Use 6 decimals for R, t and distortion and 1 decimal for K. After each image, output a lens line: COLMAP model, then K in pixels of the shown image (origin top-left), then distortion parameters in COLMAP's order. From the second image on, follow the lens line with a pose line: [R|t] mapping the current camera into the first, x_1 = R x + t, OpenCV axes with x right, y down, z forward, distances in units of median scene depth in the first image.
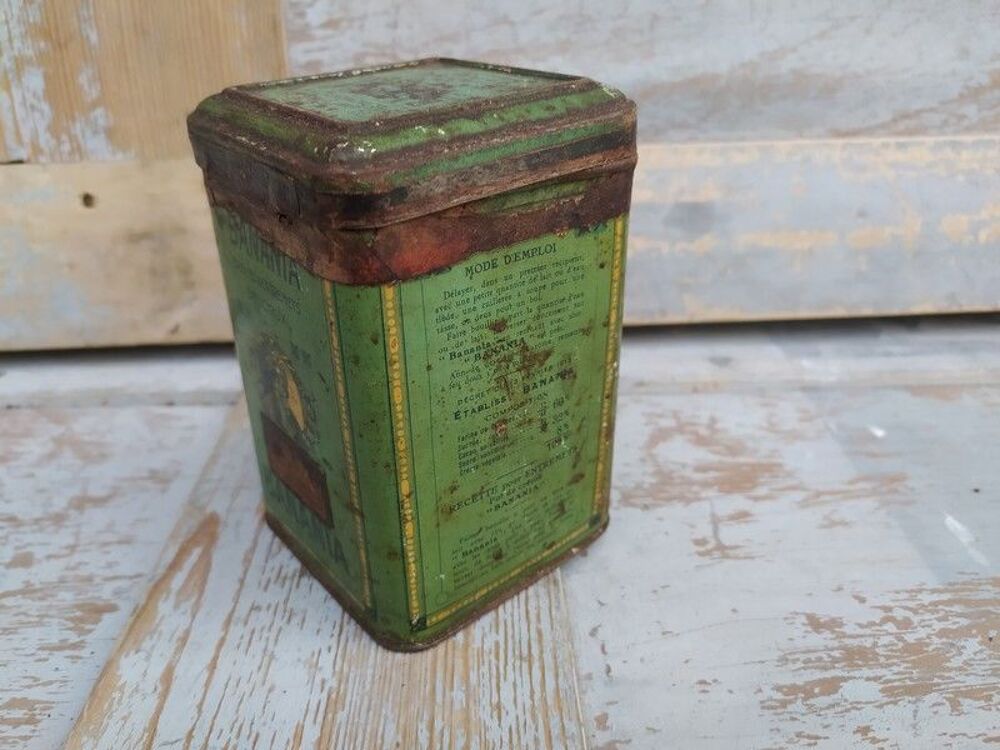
lens RADIAL K [[779.1, 0, 500.4], [0, 779.1, 389.4], [0, 0, 1]] dist [0.035781, -0.088918]
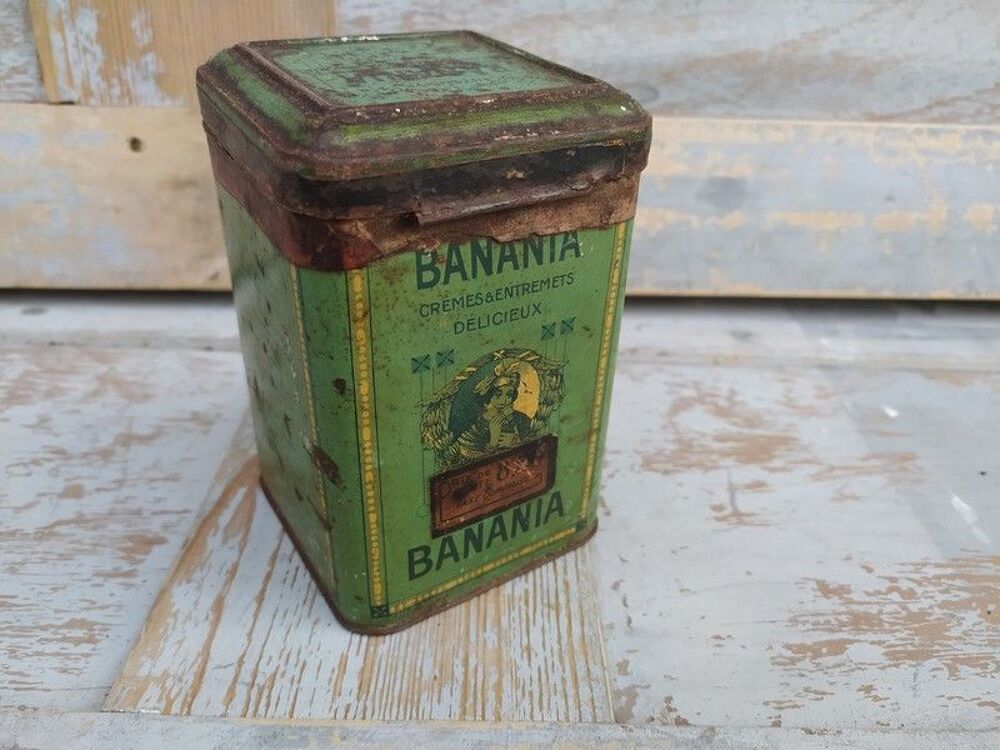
lens RADIAL K [[772.9, 0, 499.4], [0, 772.9, 390.3], [0, 0, 1]] dist [0.043490, -0.098228]
pose [[0.998627, 0.052381, -0.000383, -0.048657], [-0.052289, 0.997251, 0.052492, -0.001629], [0.003132, -0.052399, 0.998621, -0.037123]]
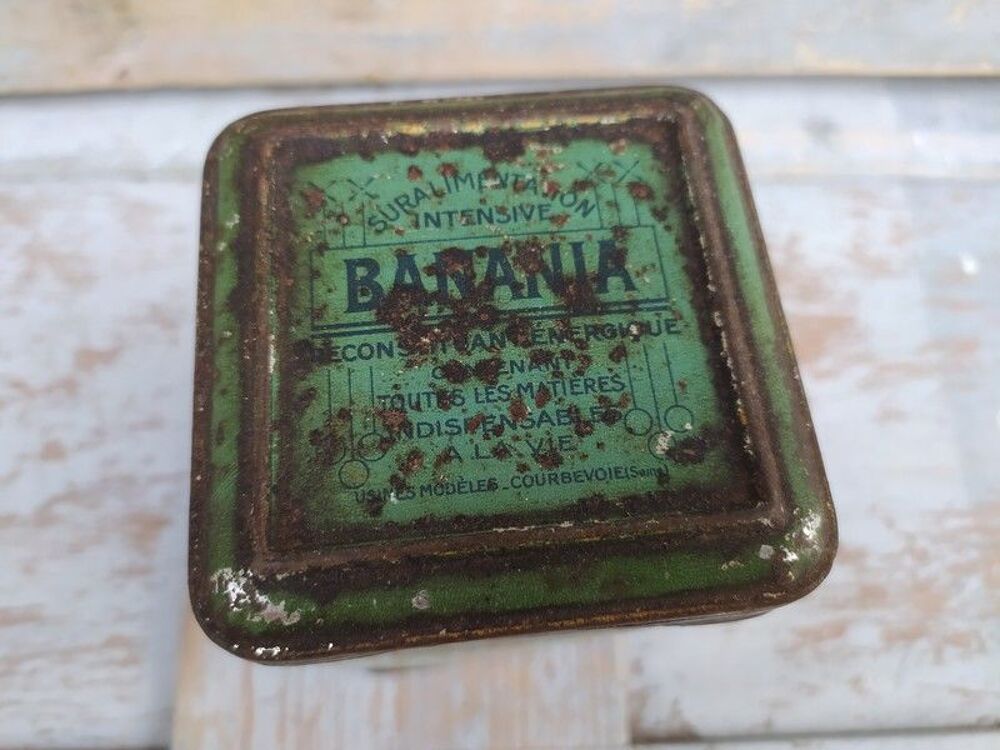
lens RADIAL K [[779.1, 0, 500.4], [0, 779.1, 389.4], [0, 0, 1]] dist [0.035781, -0.088918]
pose [[0.998506, 0.030605, 0.045274, -0.112579], [-0.052928, 0.747803, 0.661808, -0.525570], [-0.013601, -0.663215, 0.748305, 0.336185]]
